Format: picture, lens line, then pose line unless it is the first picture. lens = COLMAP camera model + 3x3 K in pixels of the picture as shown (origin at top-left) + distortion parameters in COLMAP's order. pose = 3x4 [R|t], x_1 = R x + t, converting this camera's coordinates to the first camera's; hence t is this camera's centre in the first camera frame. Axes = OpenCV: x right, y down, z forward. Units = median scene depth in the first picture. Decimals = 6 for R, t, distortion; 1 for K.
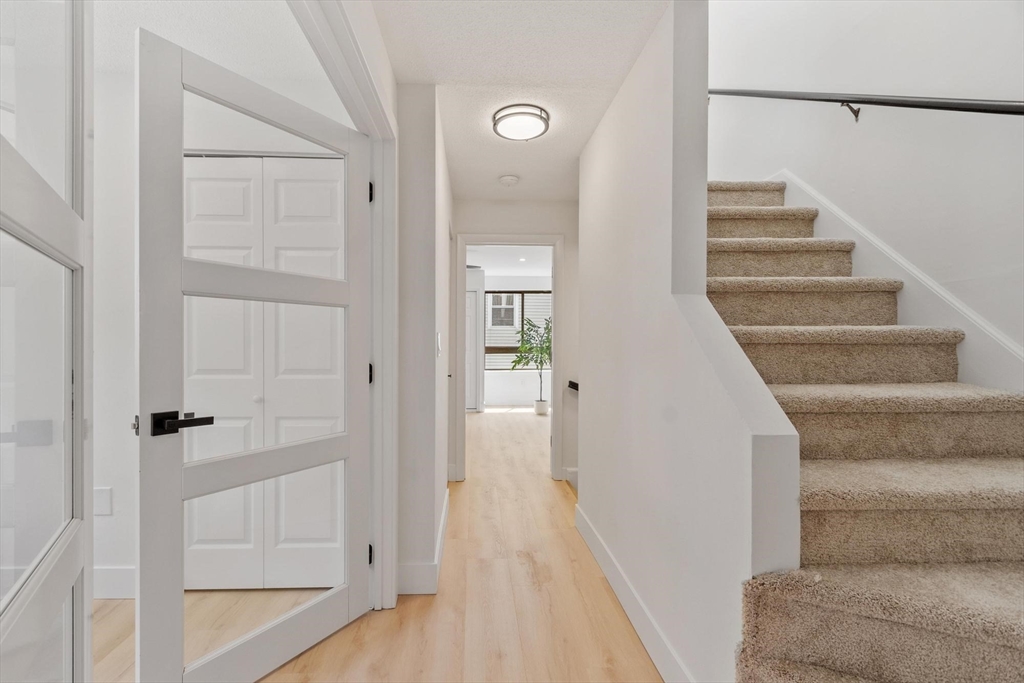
lens RADIAL K [[443.4, 0, 508.4], [0, 443.4, 344.2], [0, 0, 1]] dist [-0.000672, -0.000190]
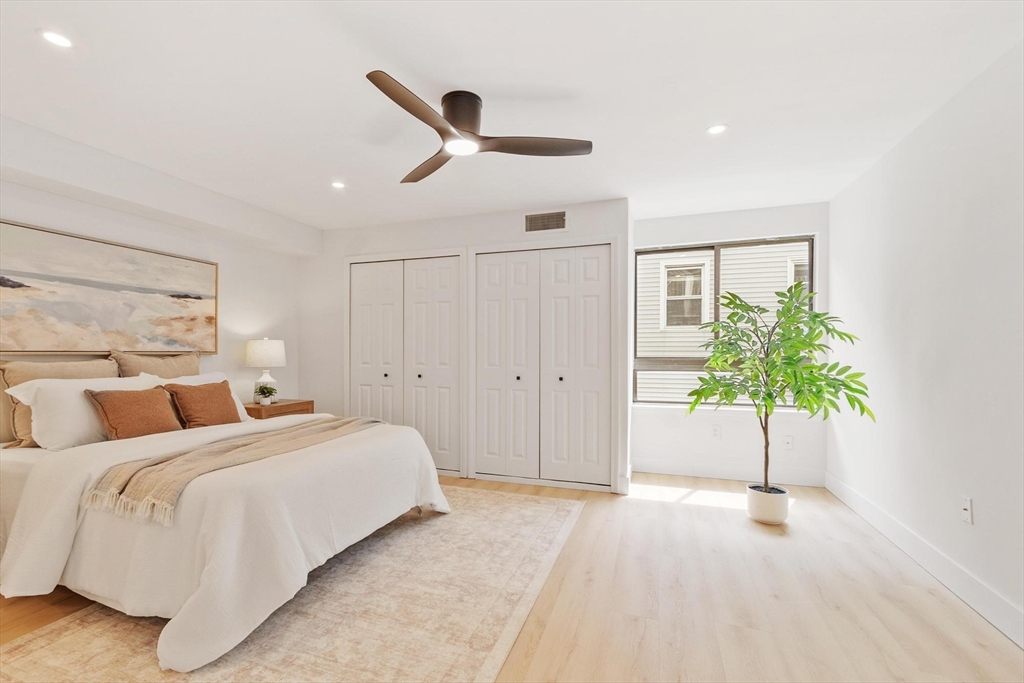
lens RADIAL K [[443.4, 0, 481.3], [0, 443.4, 354.4], [0, 0, 1]] dist [-0.000672, -0.000190]
pose [[0.893747, -0.009075, -0.448480, 0.020390], [0.008926, 0.999957, -0.002445, 0.001311], [0.448483, -0.001818, 0.893789, 0.498251]]
